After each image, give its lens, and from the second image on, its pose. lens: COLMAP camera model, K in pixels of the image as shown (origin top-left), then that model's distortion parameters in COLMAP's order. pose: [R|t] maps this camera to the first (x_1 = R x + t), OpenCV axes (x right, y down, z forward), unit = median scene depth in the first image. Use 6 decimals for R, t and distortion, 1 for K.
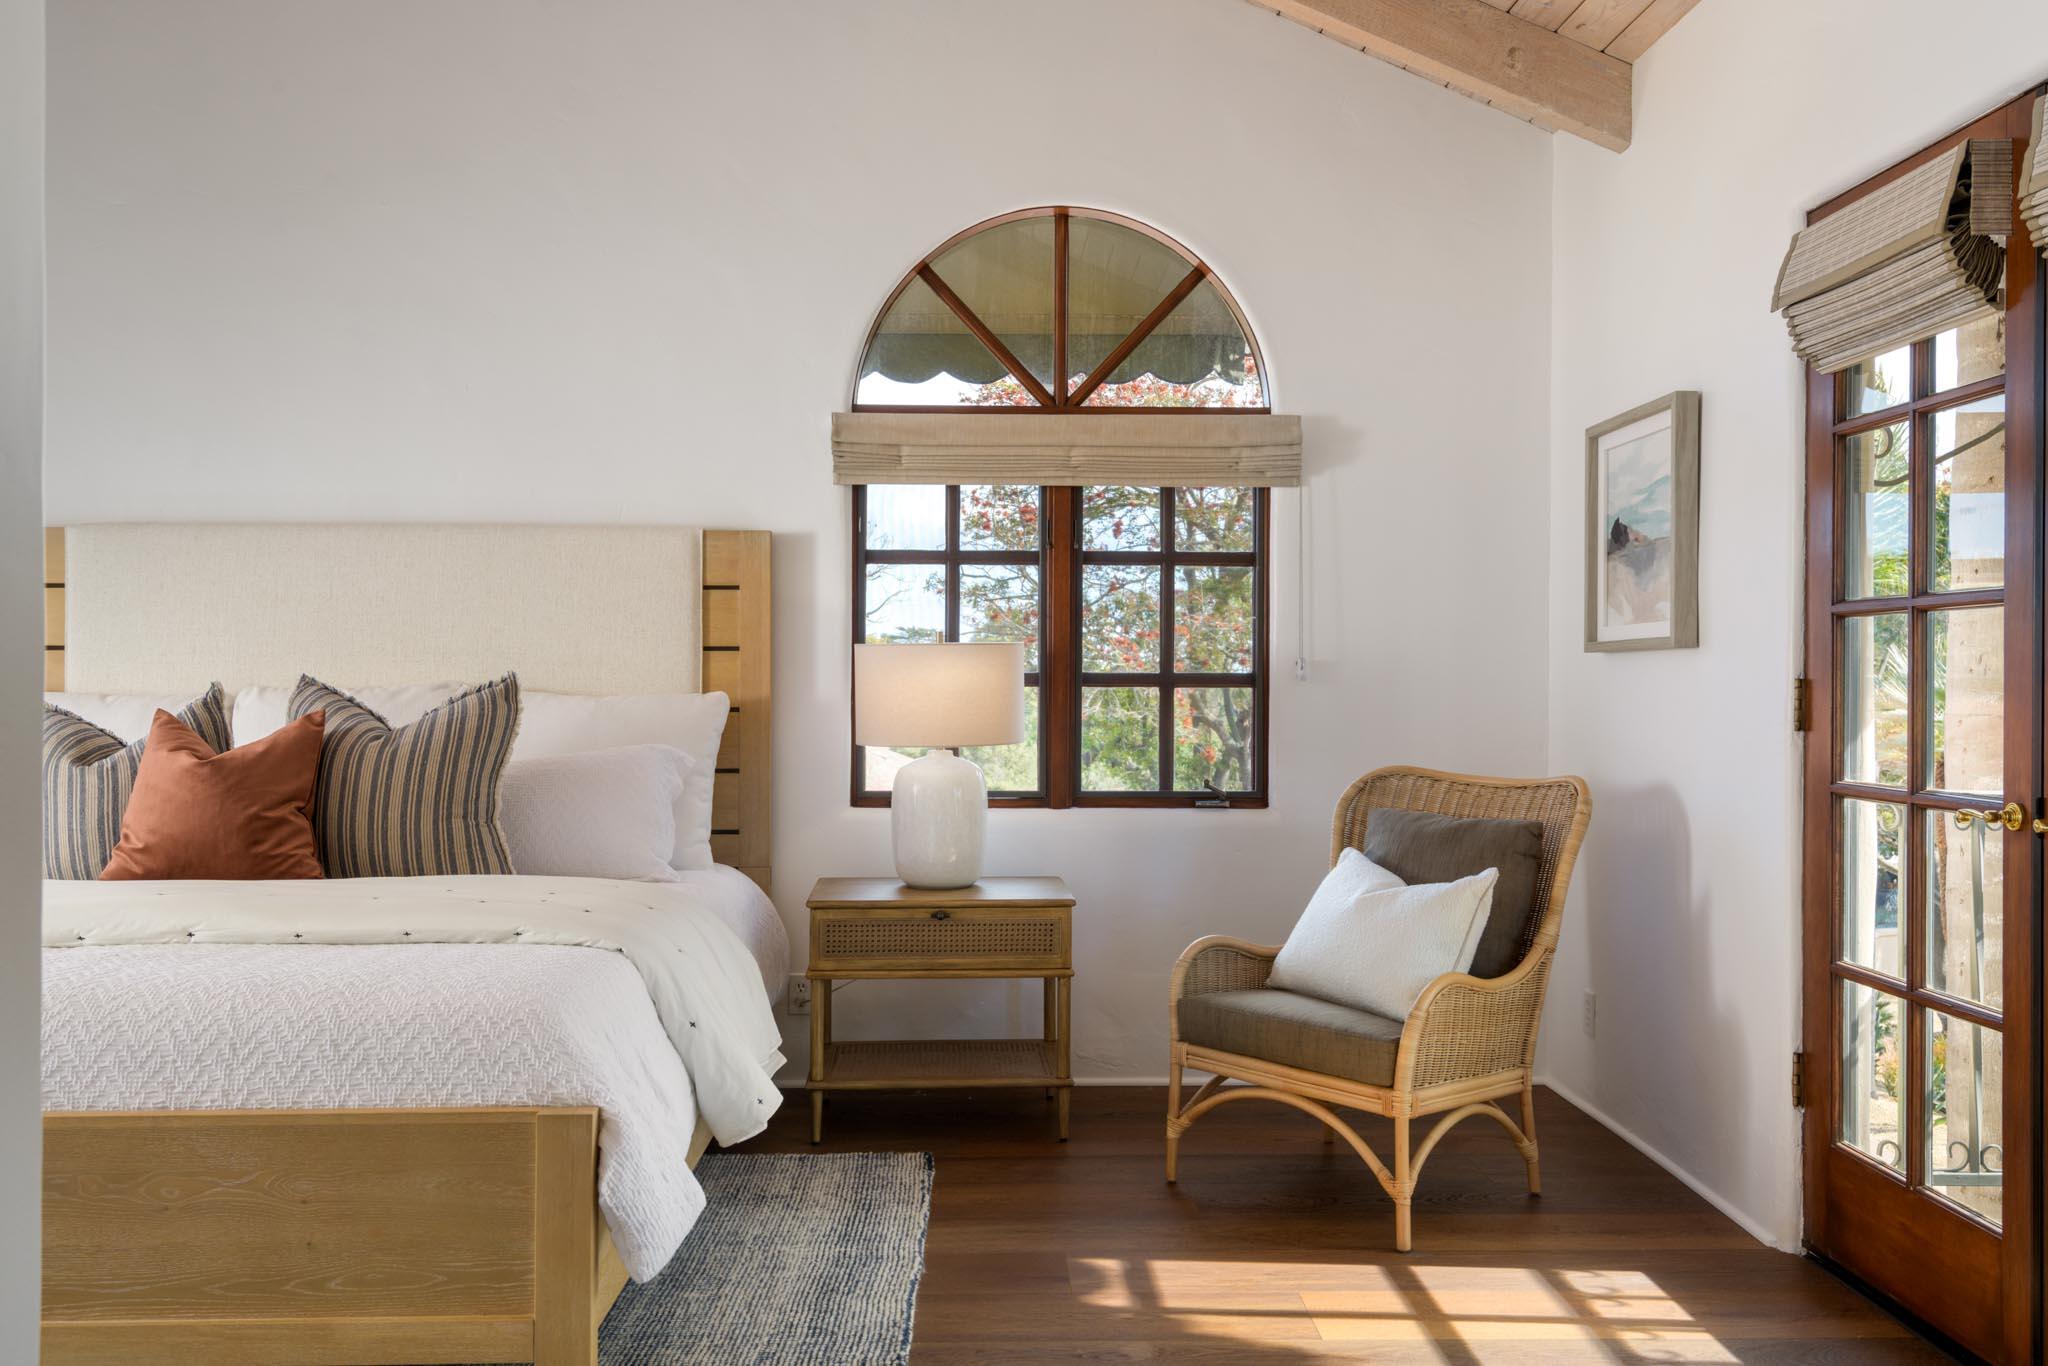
lens RADIAL K [[1763.0, 0, 1024.0], [0, 1763.0, 683.0], [0, 0, 1]] dist [0.005900, 0.000147]
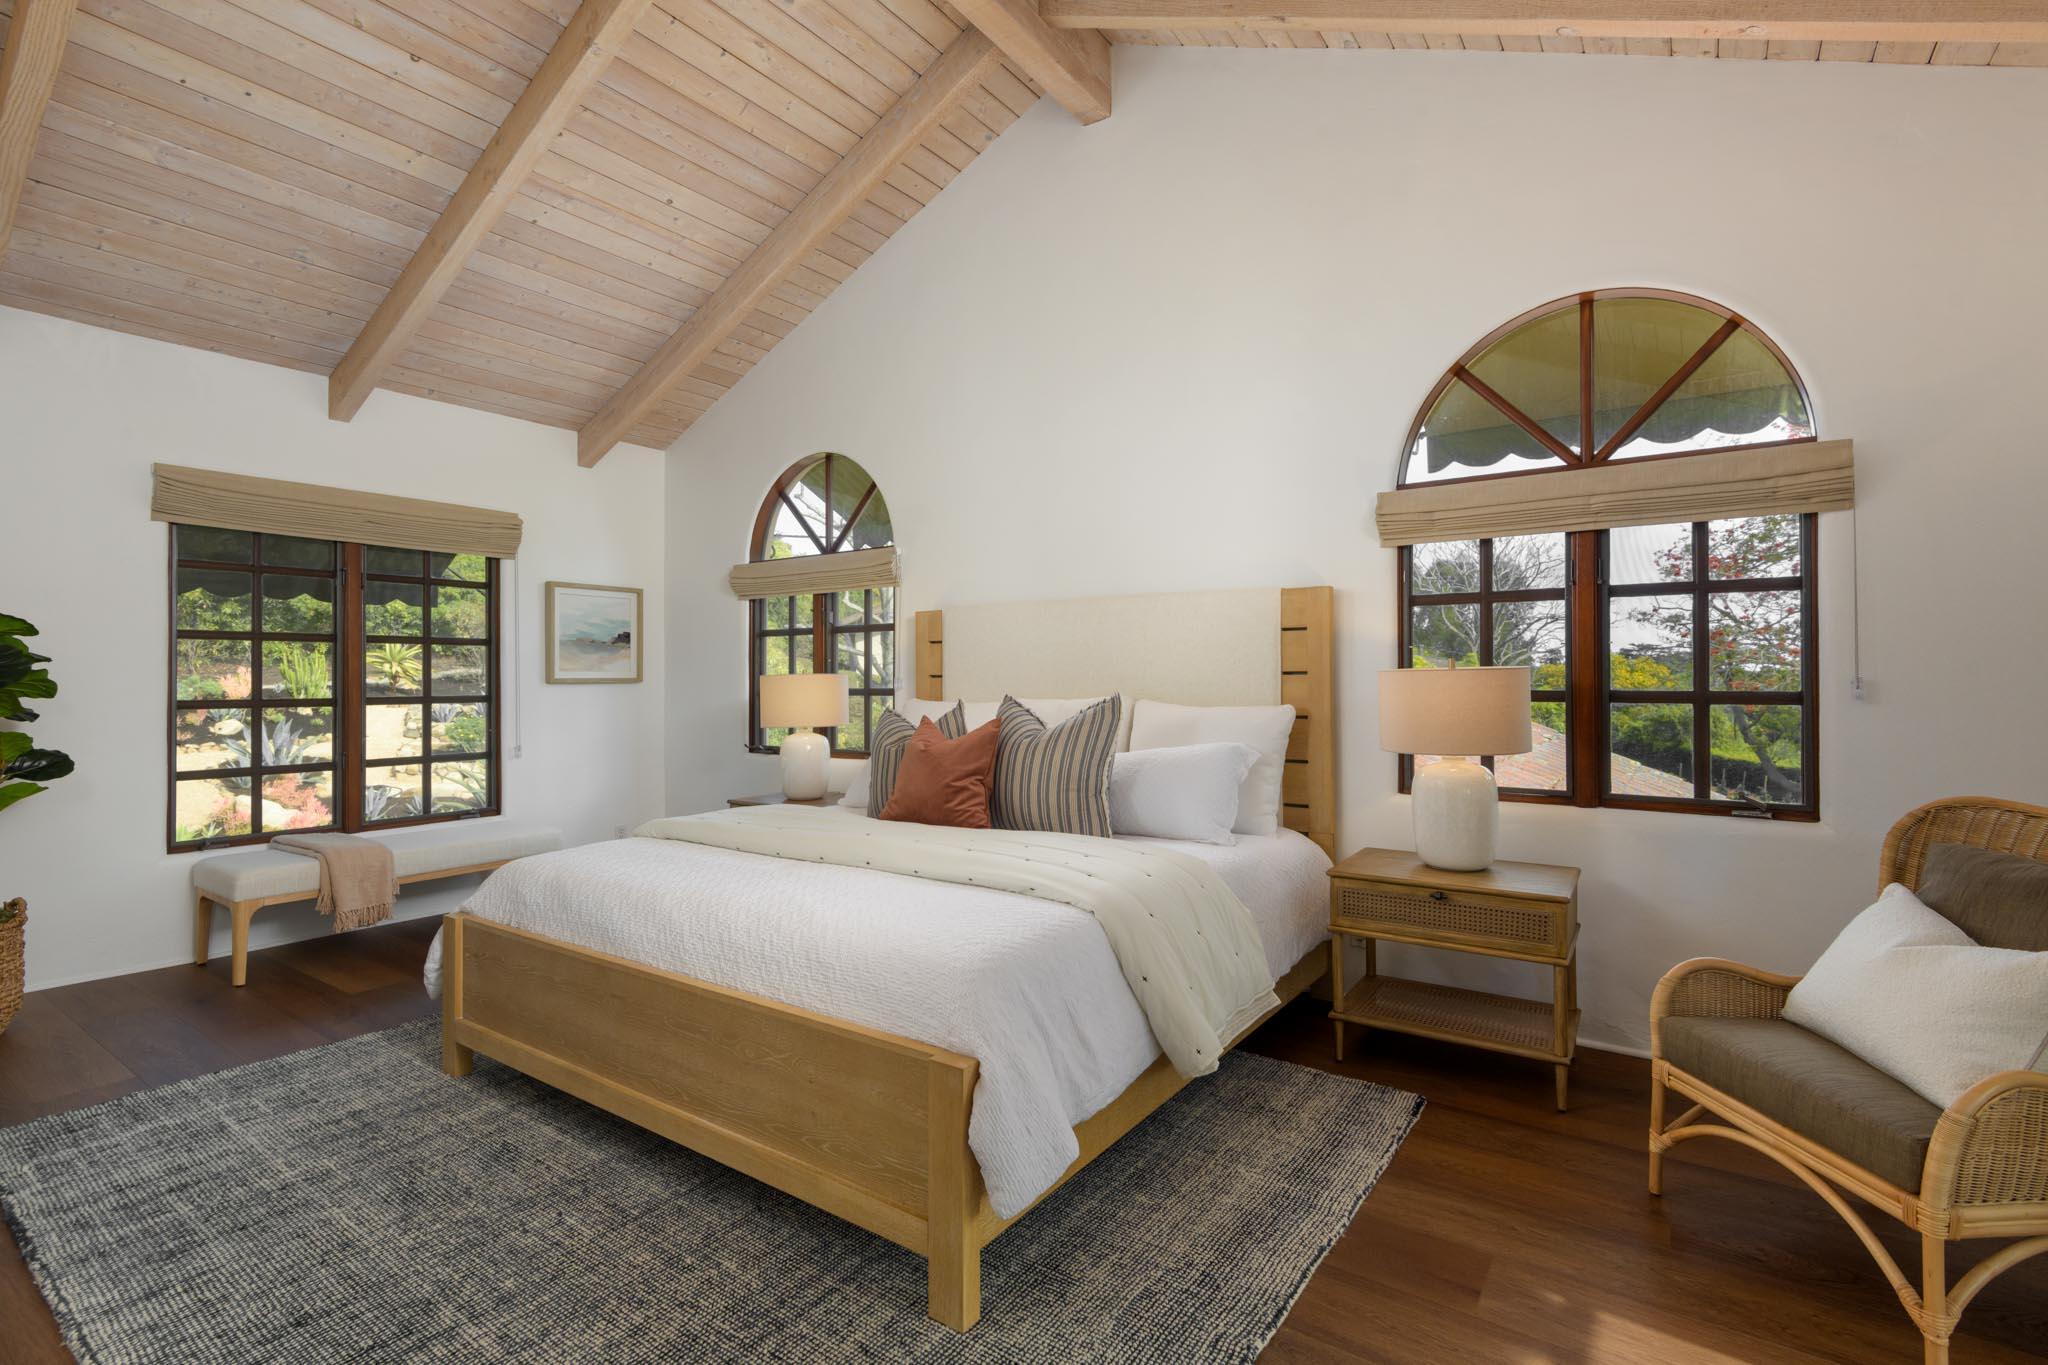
lens RADIAL K [[957.6, 0, 1028.9], [0, 957.6, 673.9], [0, 0, 1]] dist [0.023596, -0.010355]
pose [[0.805587, -0.007498, -0.592430, 0.117238], [0.002420, 0.999953, -0.009365, -0.013719], [0.592473, 0.006111, 0.805567, 0.306324]]
